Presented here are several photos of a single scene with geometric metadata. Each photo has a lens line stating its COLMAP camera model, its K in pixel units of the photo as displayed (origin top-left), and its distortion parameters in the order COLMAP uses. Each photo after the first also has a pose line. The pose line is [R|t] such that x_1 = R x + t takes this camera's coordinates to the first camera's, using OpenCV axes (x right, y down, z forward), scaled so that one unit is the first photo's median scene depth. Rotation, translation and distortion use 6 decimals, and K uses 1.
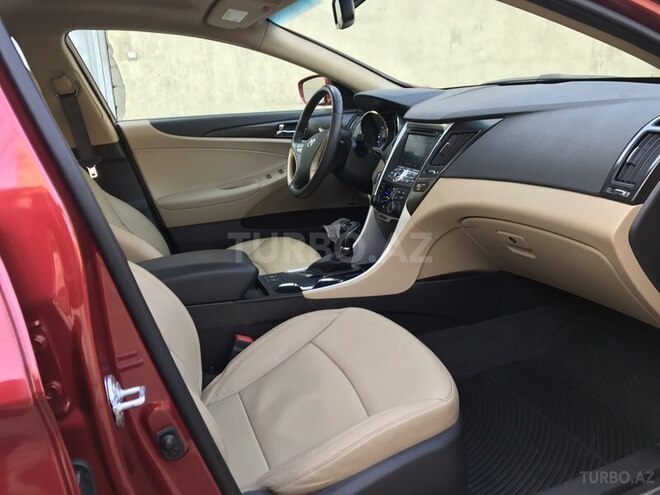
lens RADIAL K [[540.2, 0, 307.5], [0, 540.2, 222.2], [0, 0, 1]] dist [0.007465, -0.001374]
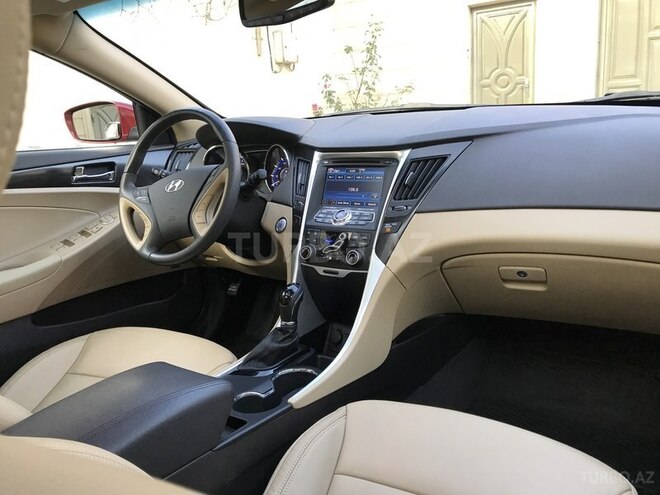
lens RADIAL K [[540.2, 0, 307.5], [0, 540.2, 222.2], [0, 0, 1]] dist [0.007465, -0.001374]
pose [[0.792059, -0.092545, 0.603388, -0.363488], [0.147741, 0.988118, -0.042385, -0.055945], [-0.592296, 0.122716, 0.796320, 0.420816]]
